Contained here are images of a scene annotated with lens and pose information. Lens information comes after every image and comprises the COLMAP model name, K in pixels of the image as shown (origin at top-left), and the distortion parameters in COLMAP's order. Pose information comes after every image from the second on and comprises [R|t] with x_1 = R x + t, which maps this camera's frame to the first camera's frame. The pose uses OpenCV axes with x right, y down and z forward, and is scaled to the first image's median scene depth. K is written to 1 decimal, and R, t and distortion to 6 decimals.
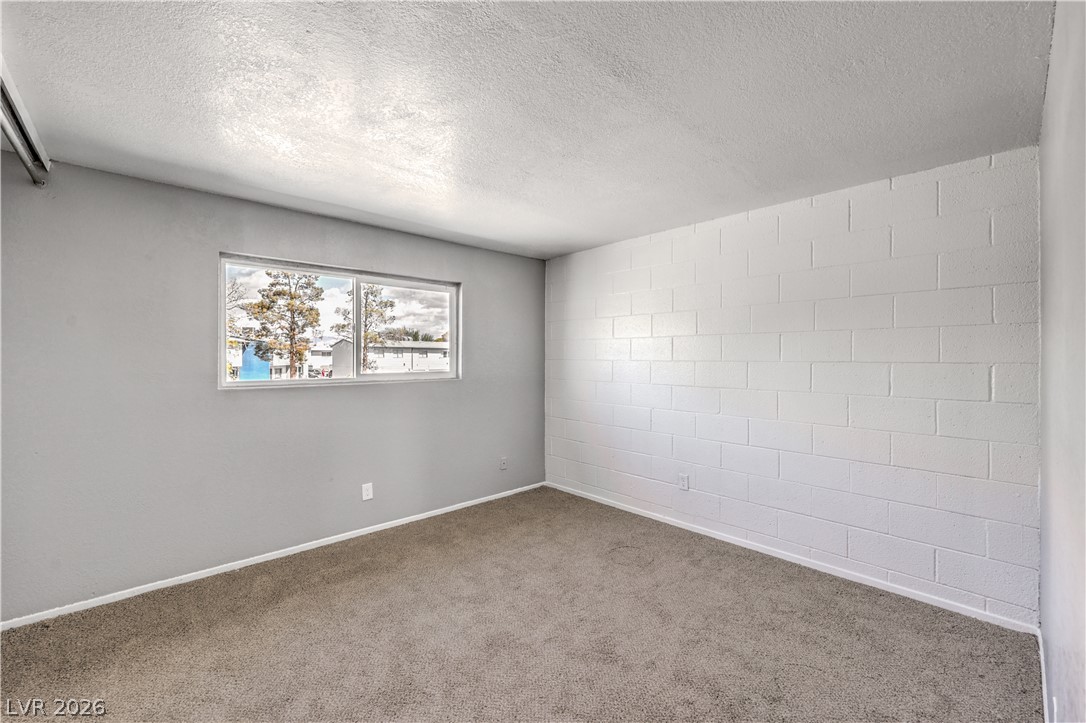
lens RADIAL K [[437.8, 0, 544.1], [0, 437.8, 357.4], [0, 0, 1]] dist [-0.004549, 0.000086]
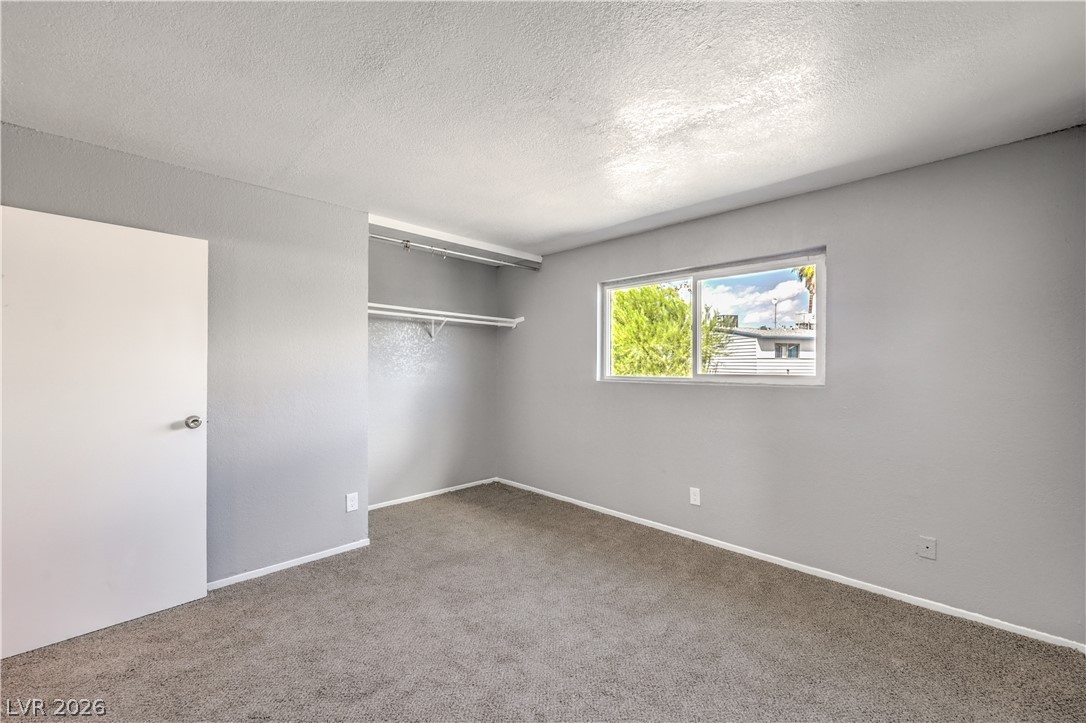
lens RADIAL K [[437.8, 0, 544.1], [0, 437.8, 357.4], [0, 0, 1]] dist [-0.004549, 0.000086]
pose [[0.062714, -0.017277, -0.997882, 0.539433], [-0.013317, 0.999747, -0.018146, 0.023295], [0.997943, 0.014427, 0.062468, 0.602466]]
